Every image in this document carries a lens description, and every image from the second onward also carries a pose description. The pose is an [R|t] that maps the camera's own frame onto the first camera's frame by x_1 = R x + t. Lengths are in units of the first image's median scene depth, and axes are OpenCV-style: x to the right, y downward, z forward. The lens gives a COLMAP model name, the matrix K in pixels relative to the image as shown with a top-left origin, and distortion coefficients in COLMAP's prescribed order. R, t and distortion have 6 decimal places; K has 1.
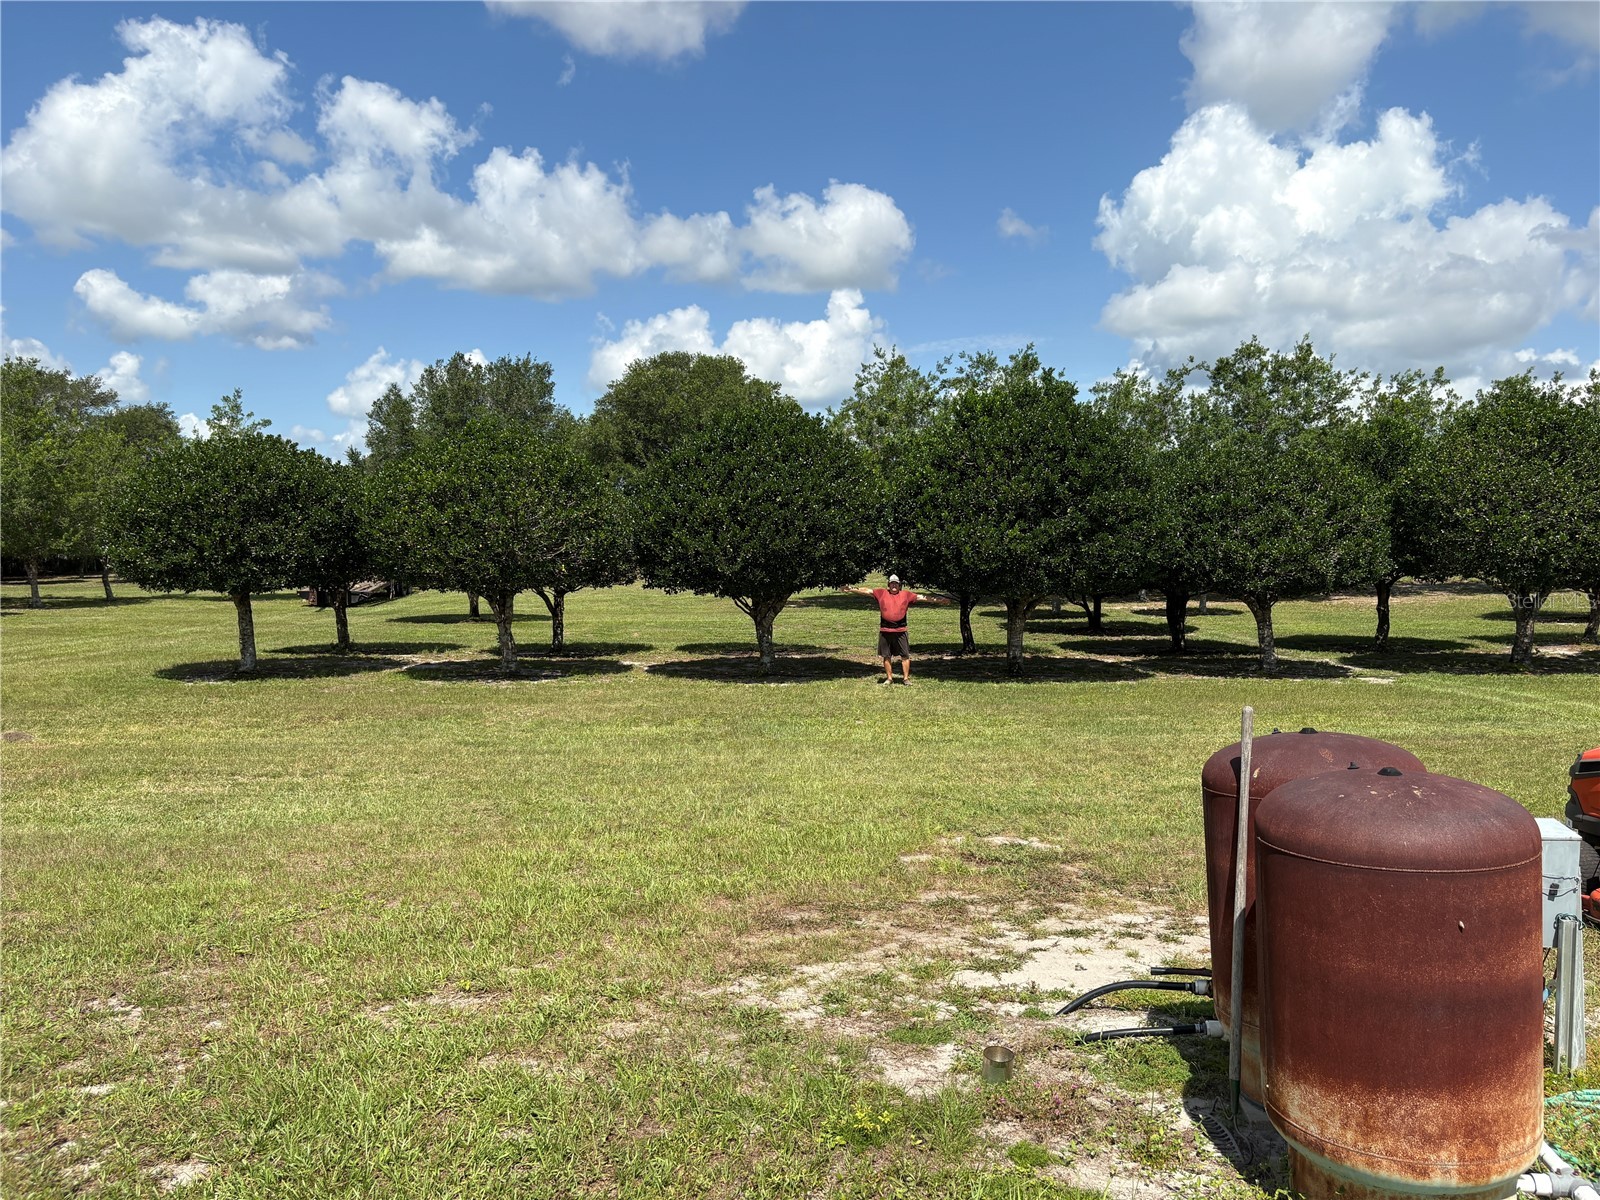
lens RADIAL K [[1187.6, 0, 800.0], [0, 1187.6, 600.0], [0, 0, 1]] dist [0.005943, 0.003722]
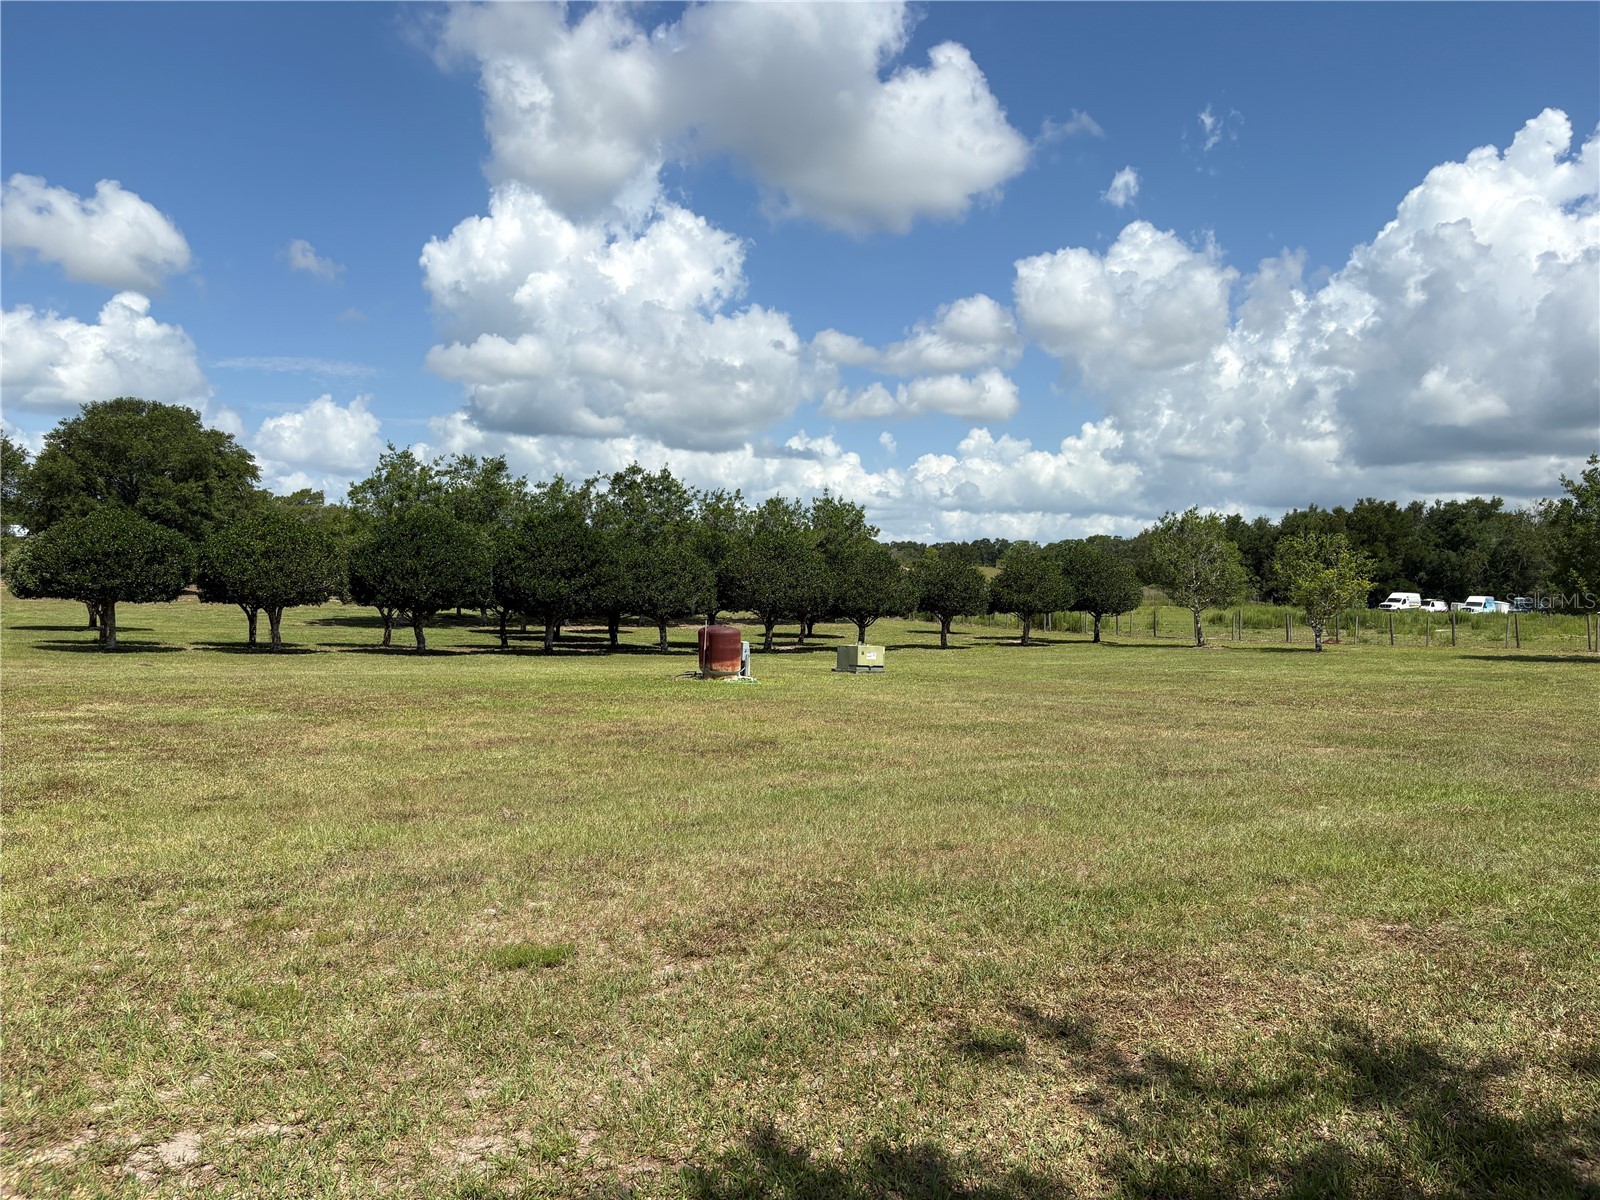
lens RADIAL K [[1173.0, 0, 800.0], [0, 1173.0, 600.0], [0, 0, 1]] dist [0.031239, -0.047270]
pose [[0.854907, 0.029594, 0.517936, -0.241072], [-0.013170, 0.999288, -0.035359, 0.017960], [-0.518614, 0.023408, 0.854688, -0.454930]]
